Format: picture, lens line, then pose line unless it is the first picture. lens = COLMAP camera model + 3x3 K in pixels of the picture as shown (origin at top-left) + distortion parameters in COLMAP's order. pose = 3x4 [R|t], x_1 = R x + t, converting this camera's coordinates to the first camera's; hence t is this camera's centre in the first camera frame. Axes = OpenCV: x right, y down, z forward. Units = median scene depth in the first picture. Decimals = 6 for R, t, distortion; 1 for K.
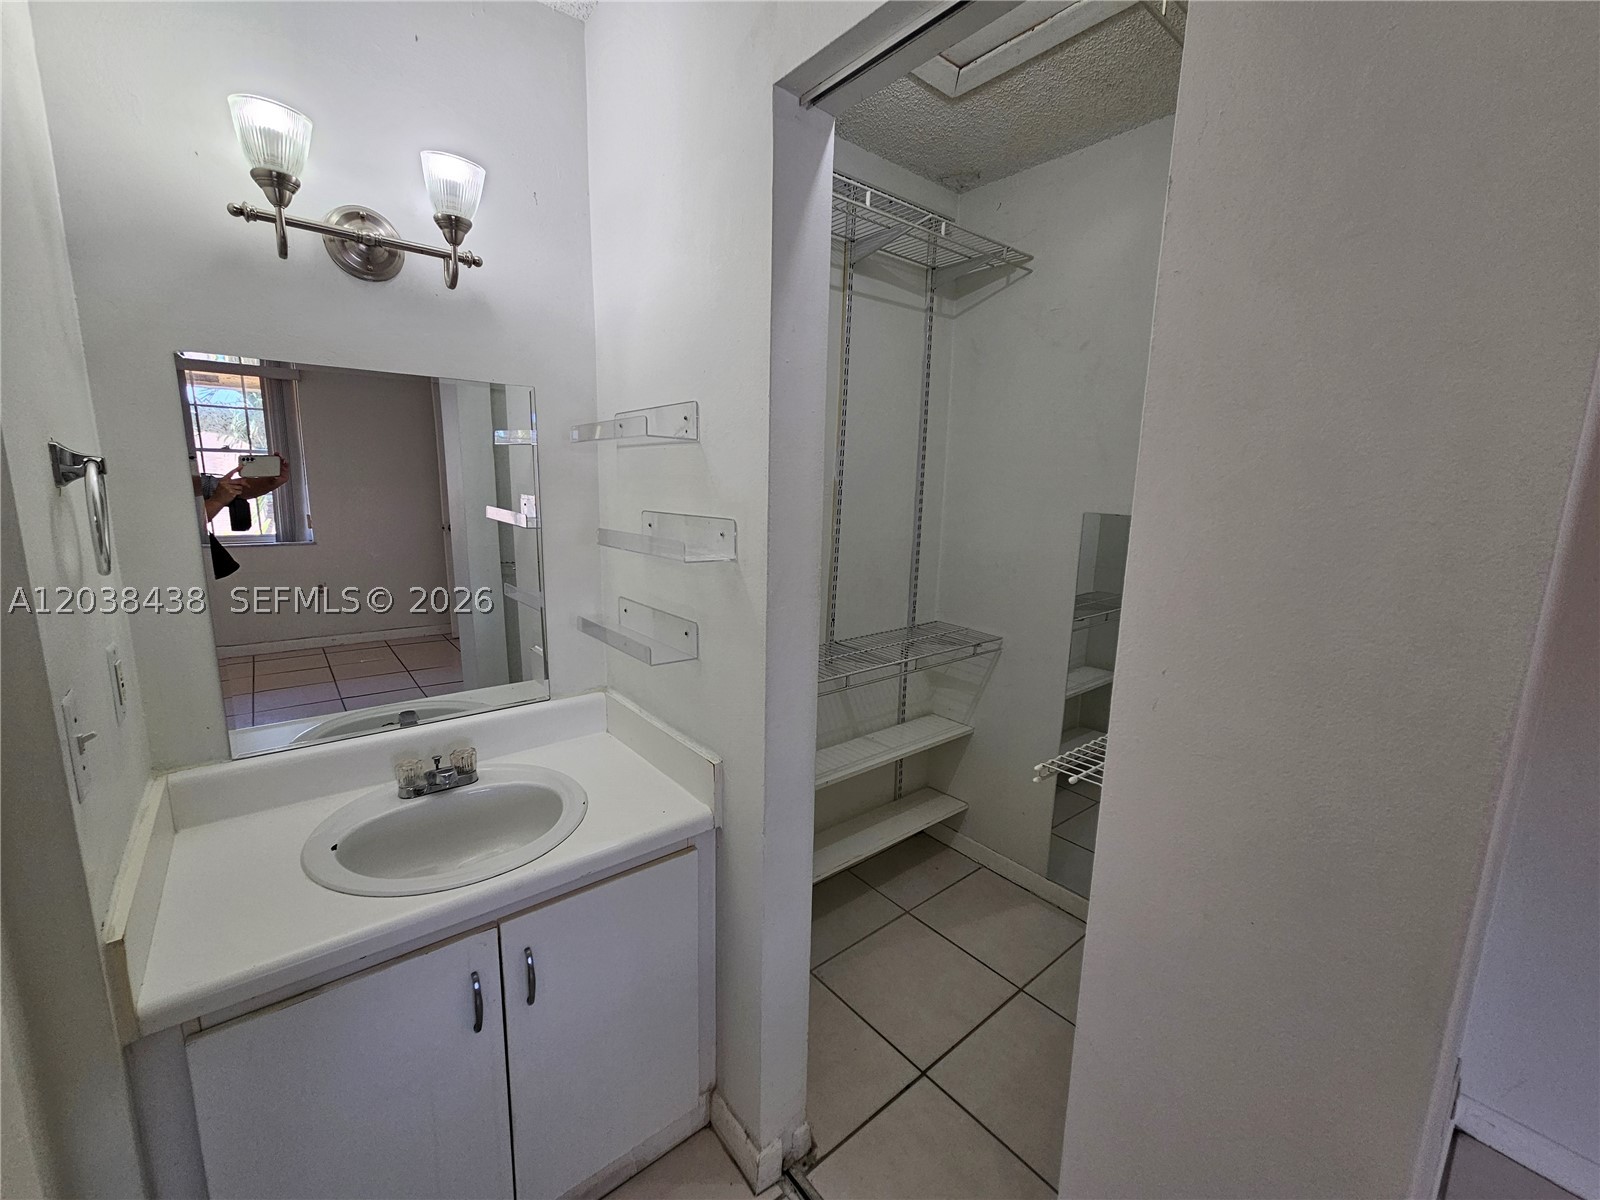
lens RADIAL K [[657.7, 0, 802.4], [0, 657.7, 601.8], [0, 0, 1]] dist [0.000819, 0.000592]
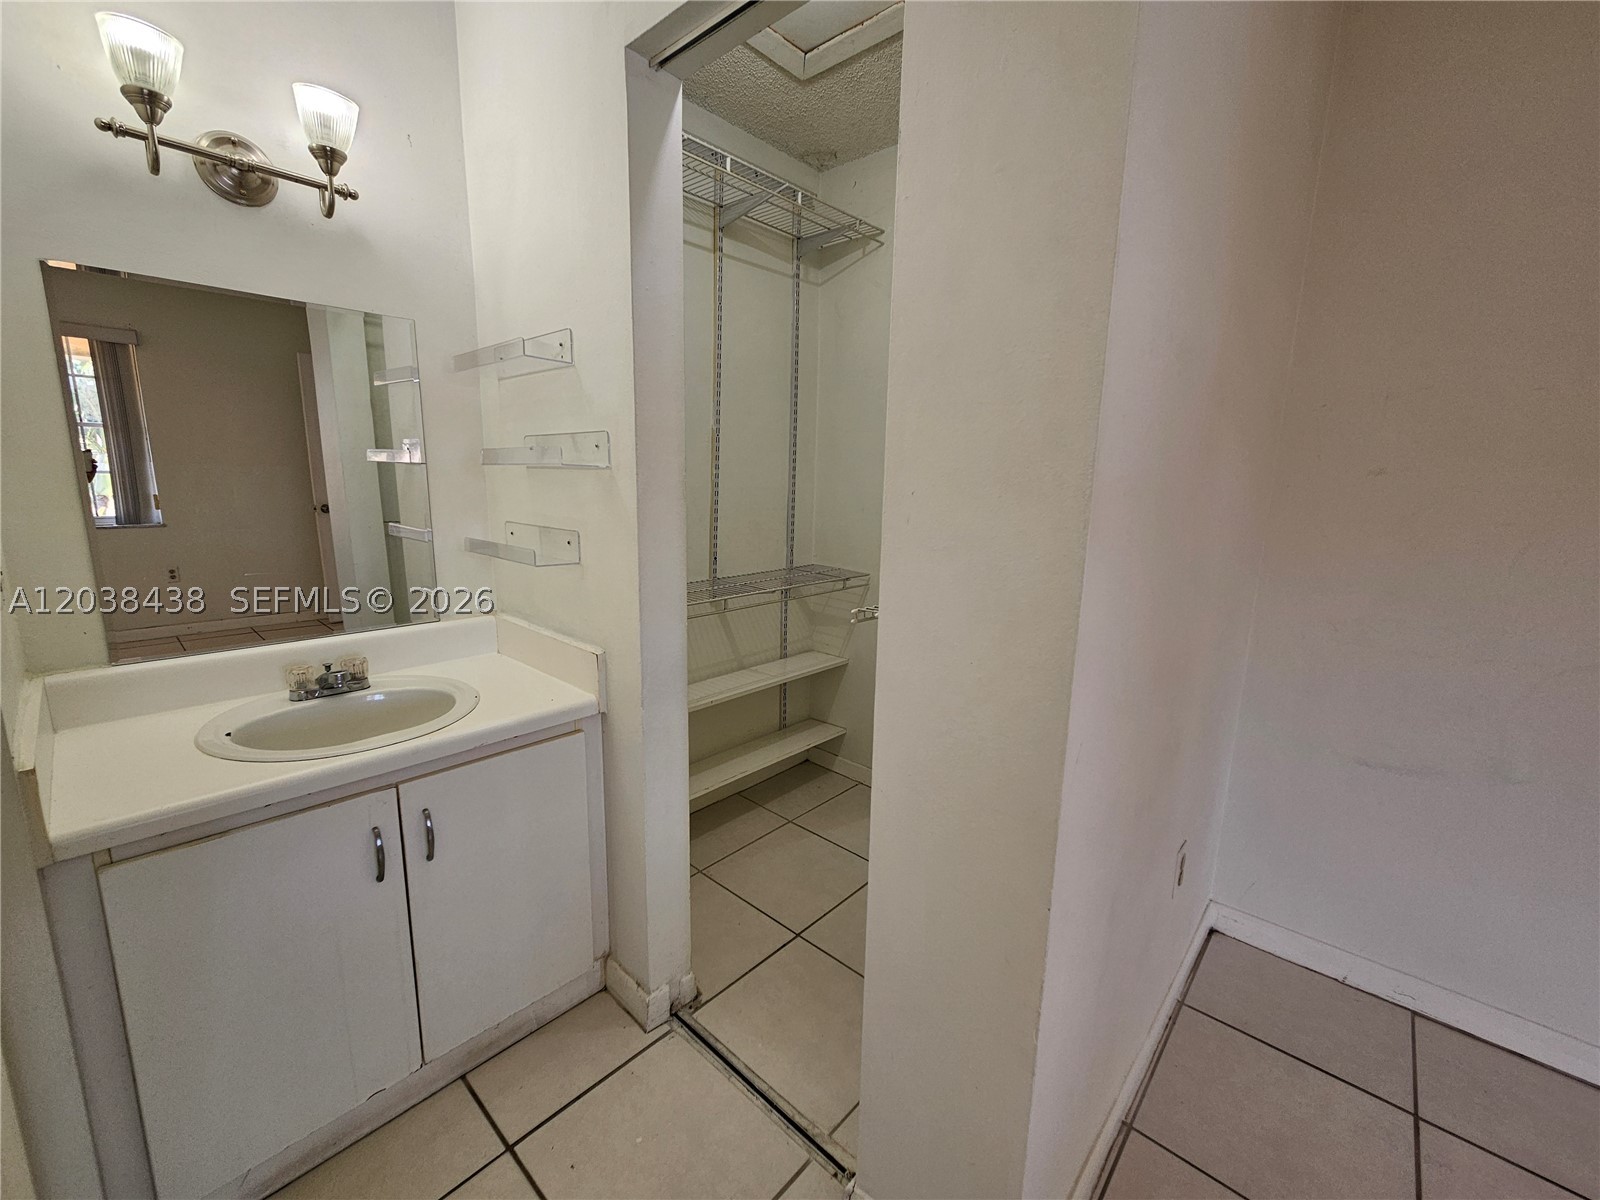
lens RADIAL K [[655.8, 0, 800.0], [0, 655.8, 600.0], [0, 0, 1]] dist [0.001996, -0.000005]
pose [[0.990015, -0.028102, 0.138133, 0.036665], [0.026874, 0.999581, 0.010749, 0.096132], [-0.138377, -0.006930, 0.990355, -0.102614]]
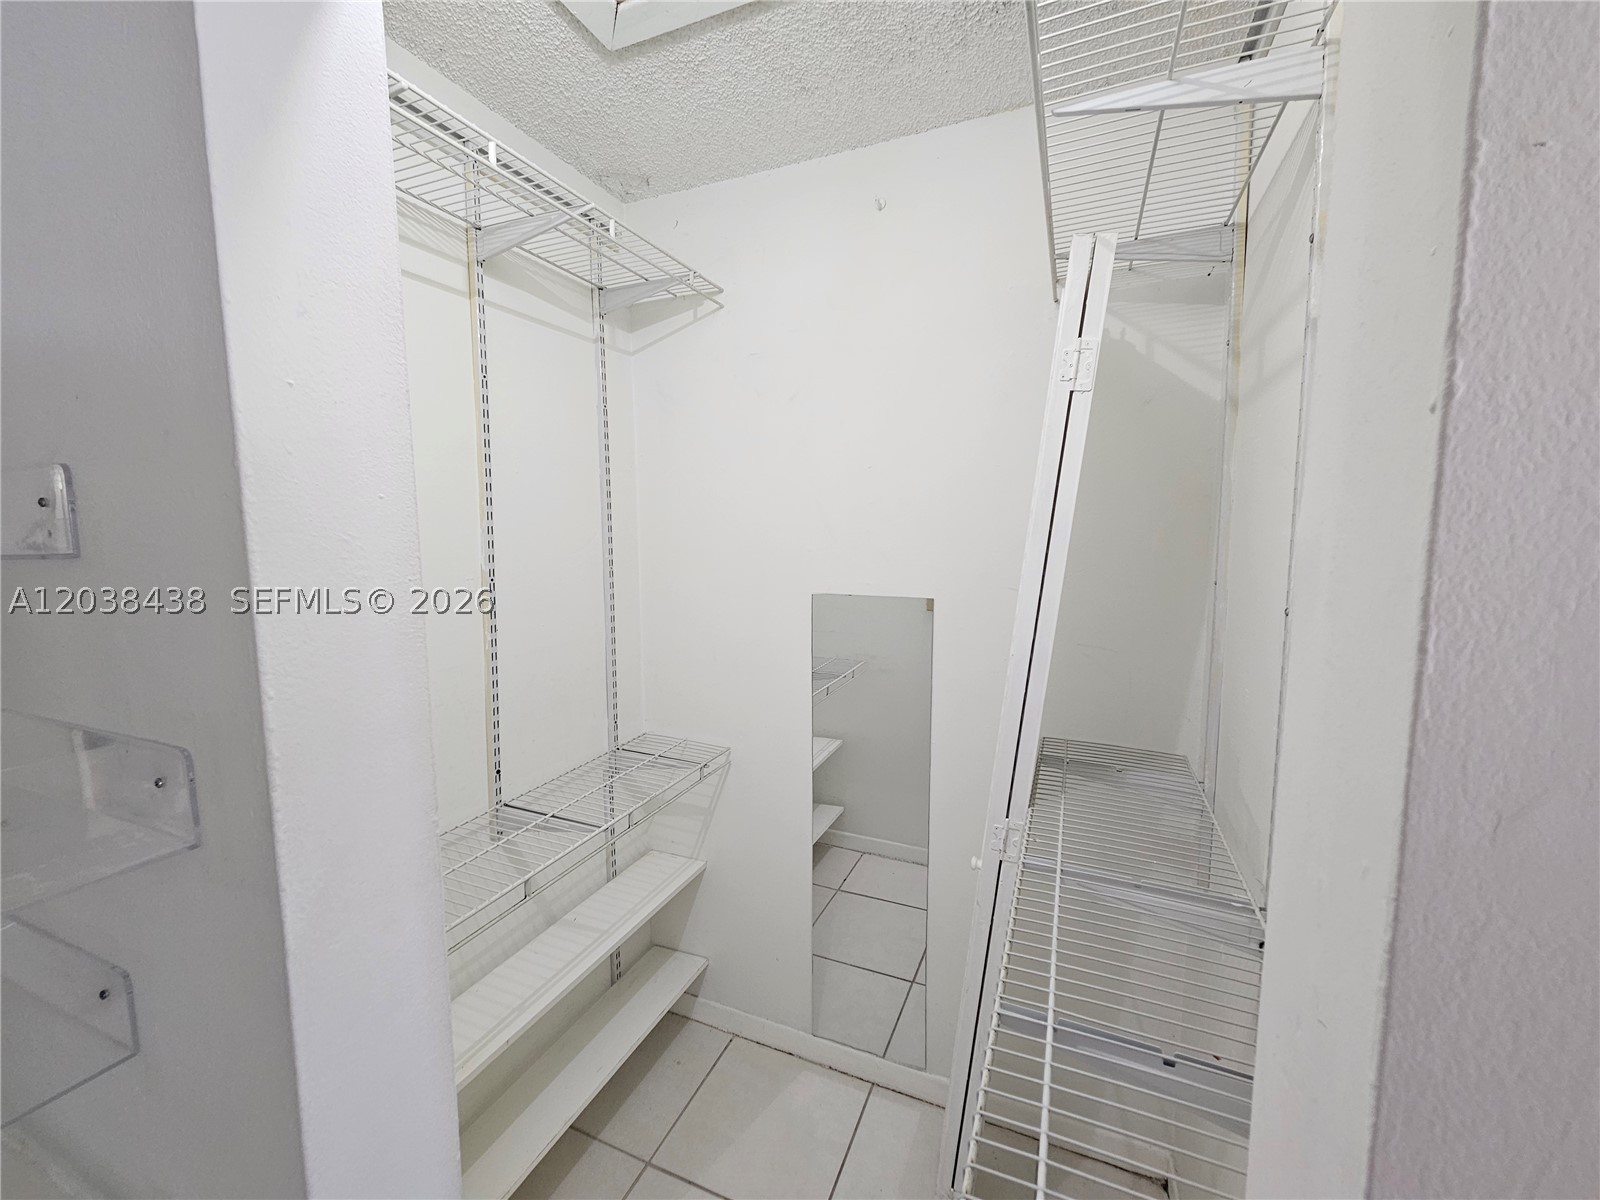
lens RADIAL K [[655.8, 0, 800.0], [0, 655.8, 600.0], [0, 0, 1]] dist [0.001996, -0.000005]
pose [[0.889323, -0.077330, 0.450693, 0.035516], [0.108340, 0.993167, -0.043372, -0.093215], [-0.444260, 0.087400, 0.891625, 0.265641]]
